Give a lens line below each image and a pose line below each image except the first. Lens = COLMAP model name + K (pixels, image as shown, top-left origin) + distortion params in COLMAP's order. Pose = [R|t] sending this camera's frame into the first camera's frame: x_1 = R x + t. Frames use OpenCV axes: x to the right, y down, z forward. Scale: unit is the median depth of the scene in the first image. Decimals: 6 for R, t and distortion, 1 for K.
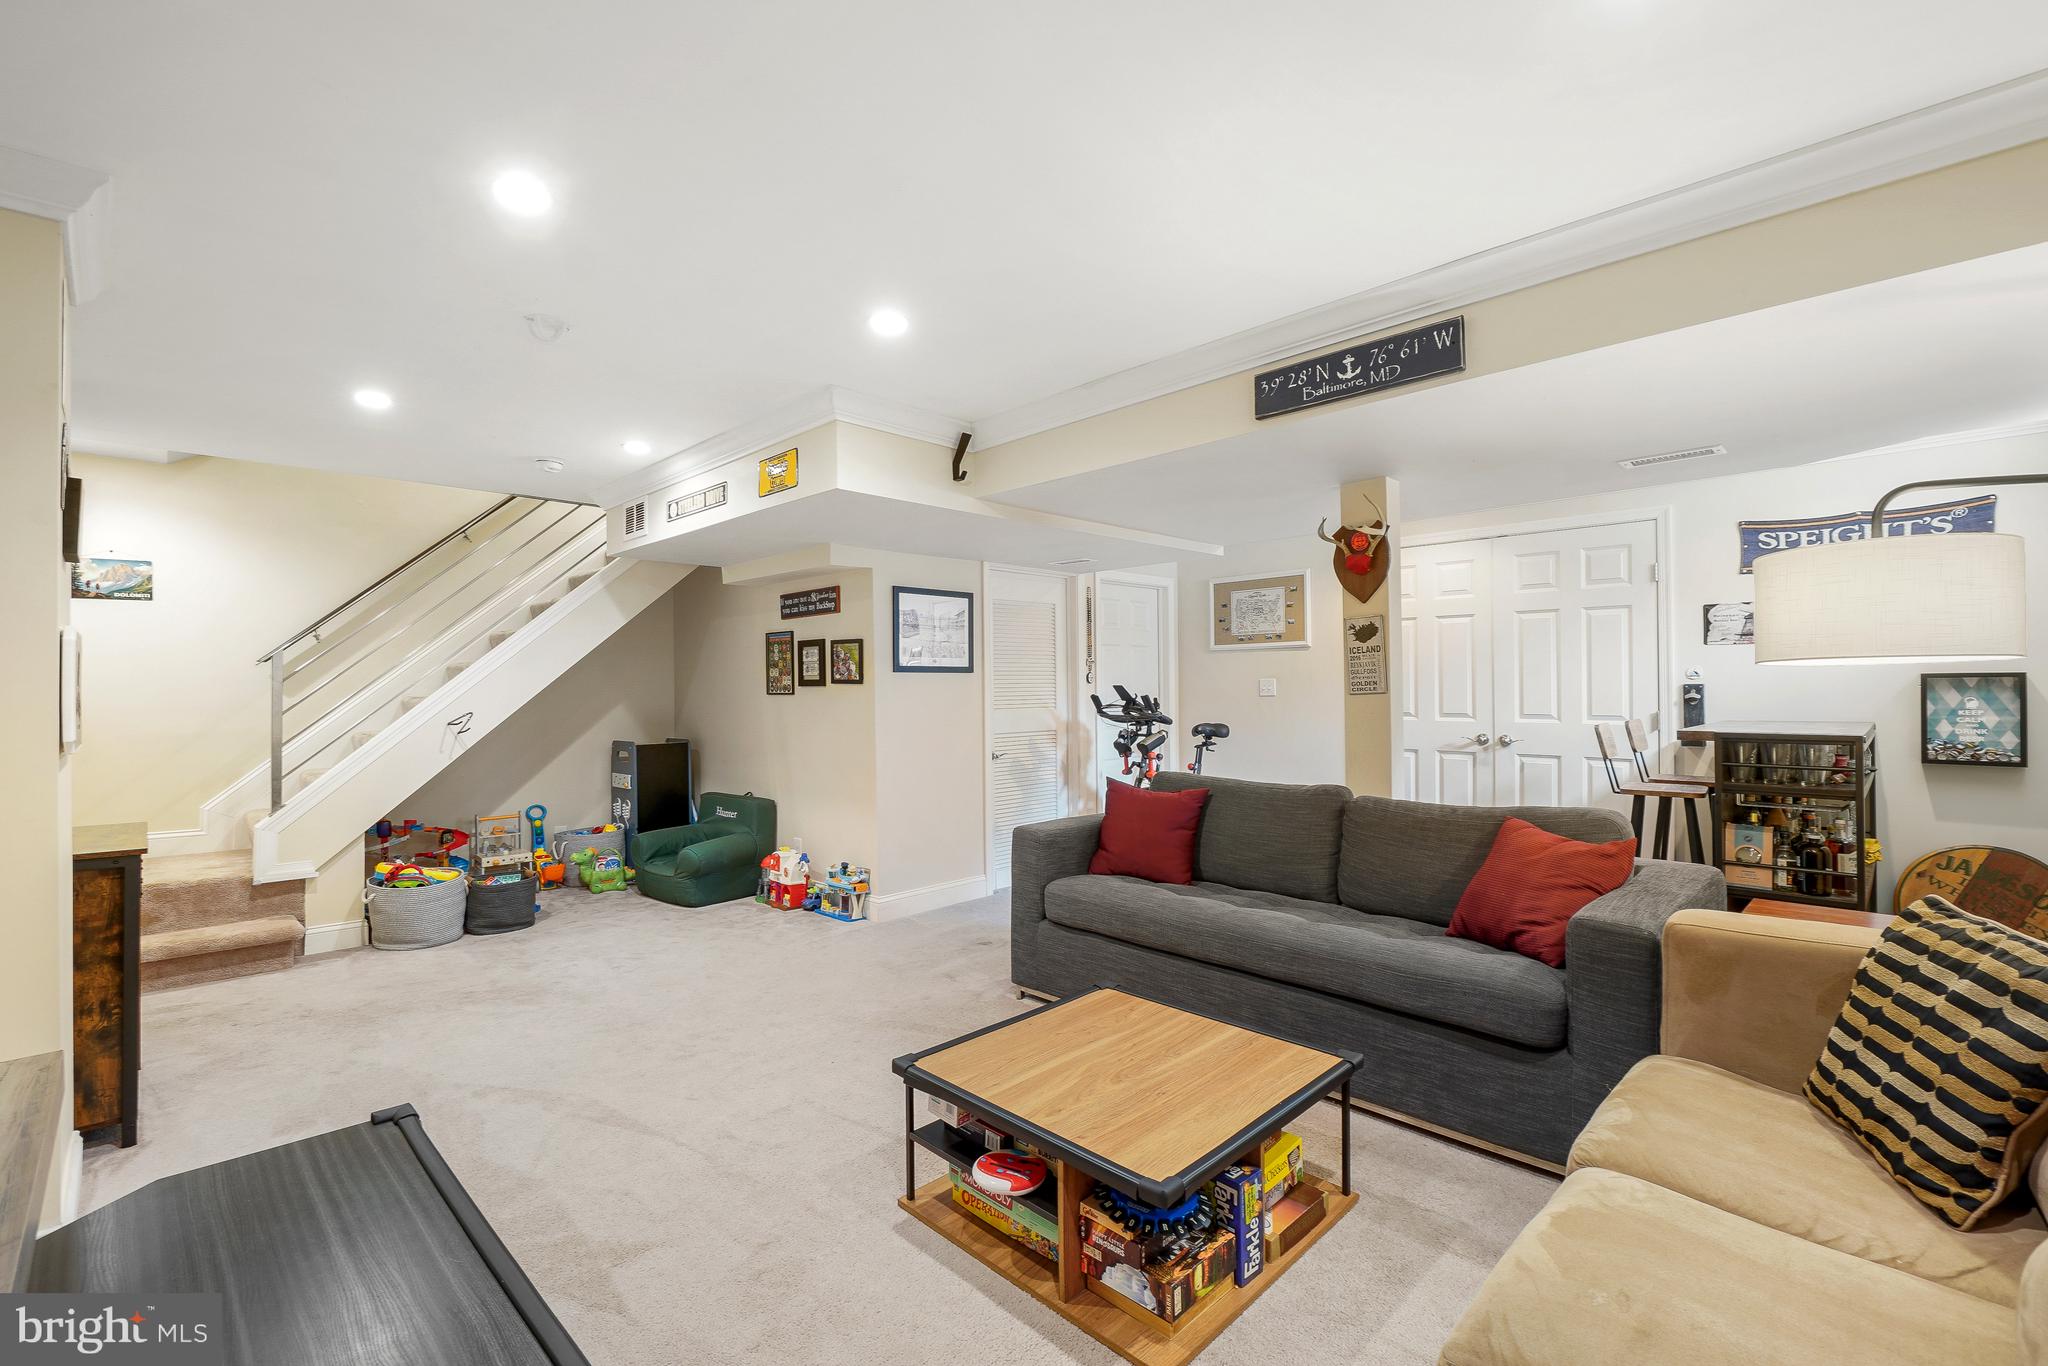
lens RADIAL K [[931.8, 0, 1012.0], [0, 931.8, 680.9], [0, 0, 1]] dist [0.002321, -0.000919]
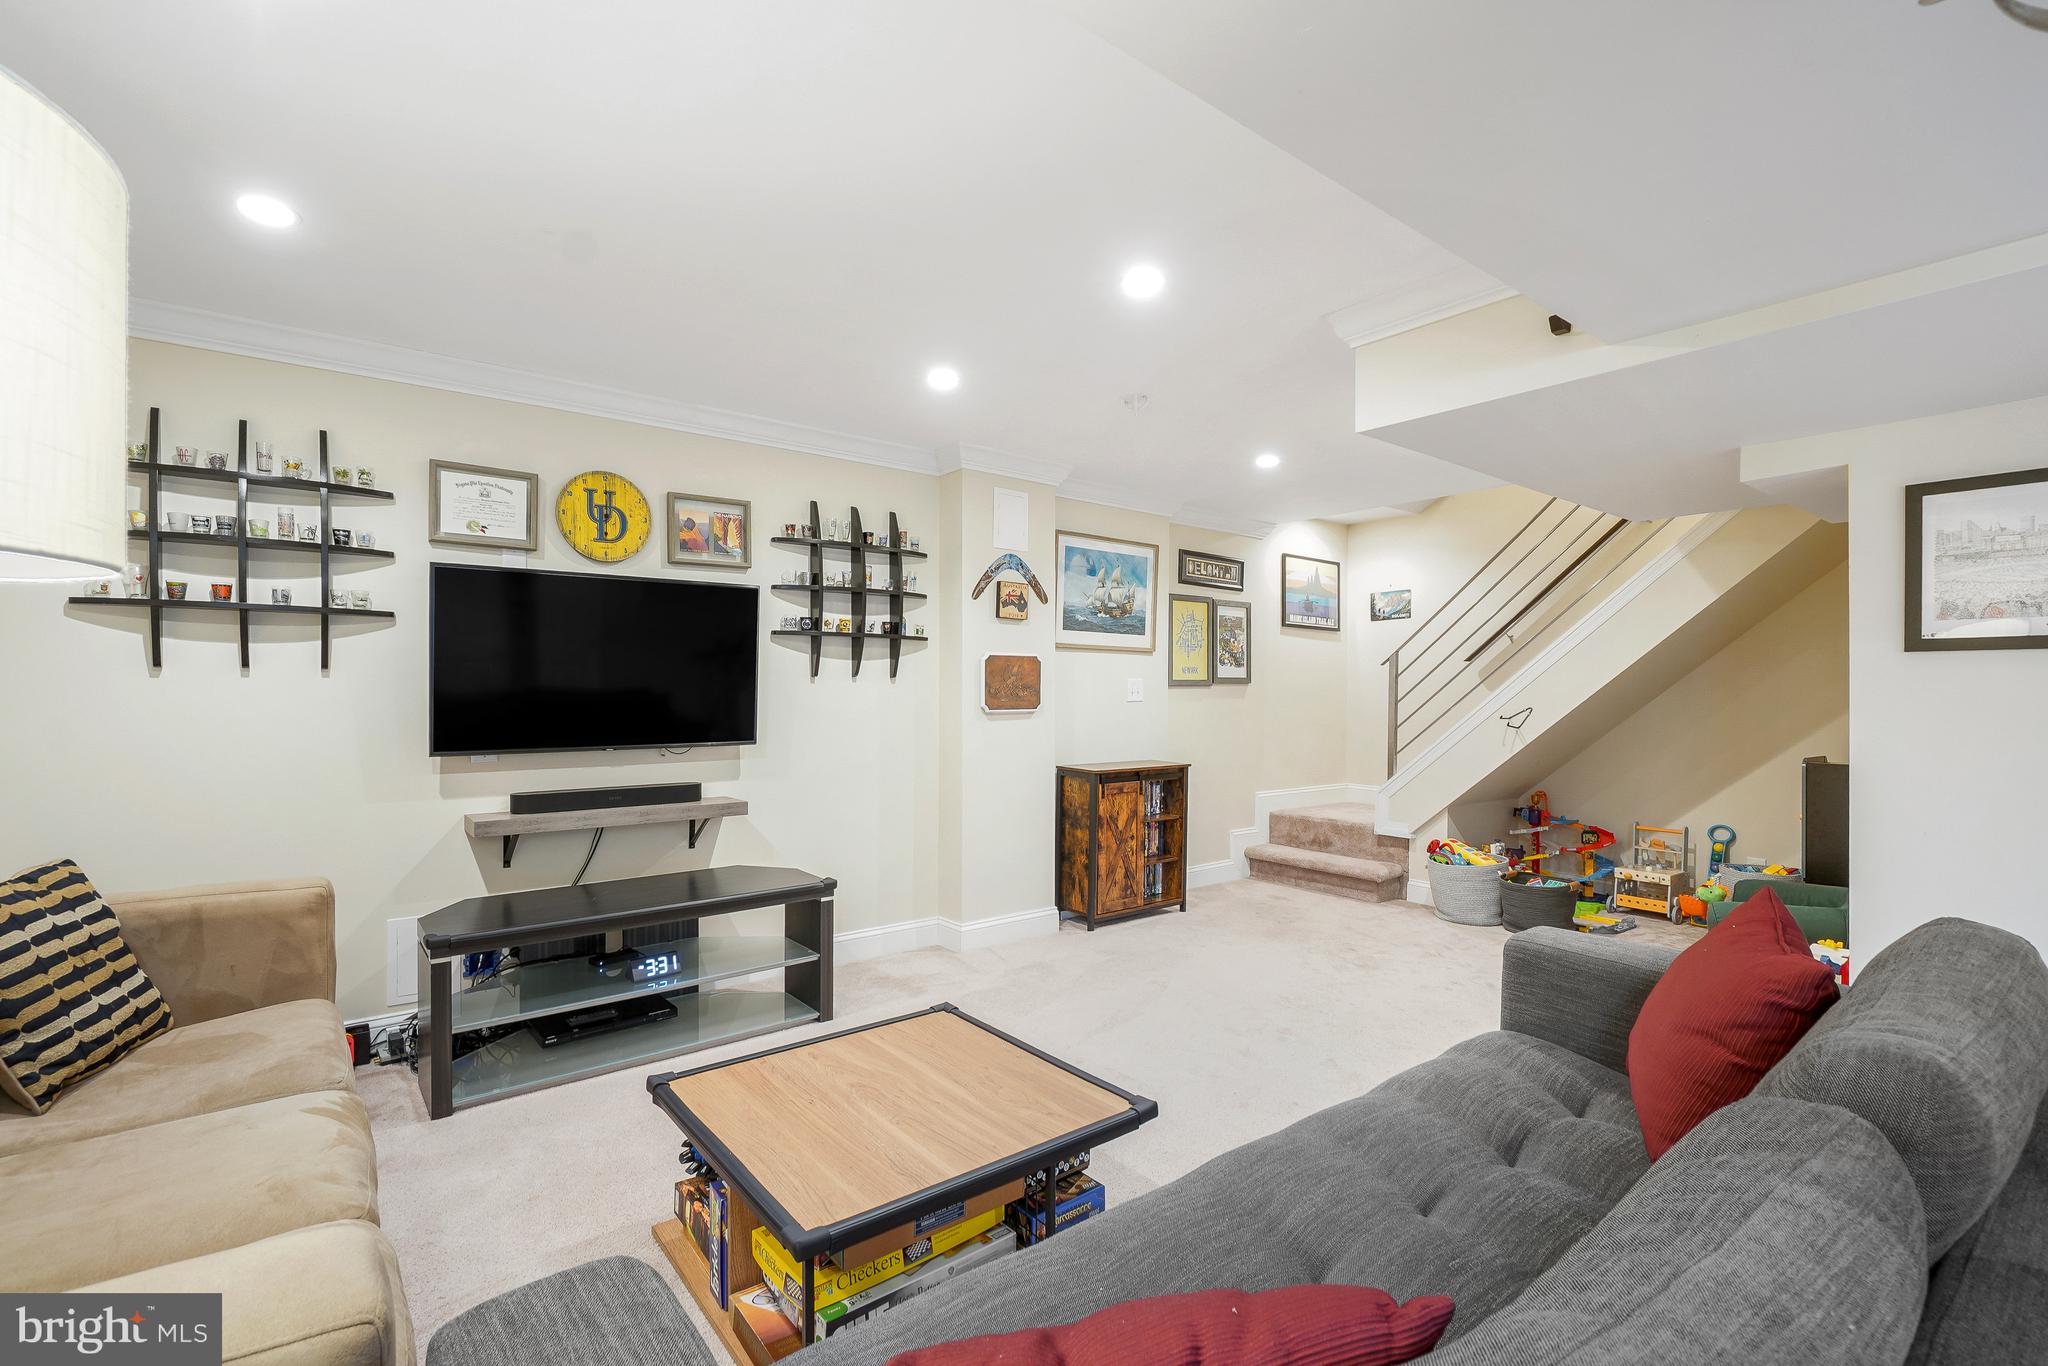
lens RADIAL K [[931.8, 0, 1009.1], [0, 931.8, 686.3], [0, 0, 1]] dist [0.002321, -0.000919]
pose [[-0.140815, 0.001381, -0.990035, 0.472239], [-0.001289, 0.999998, 0.001579, 0.010392], [0.990035, 0.001498, -0.140813, 0.593211]]
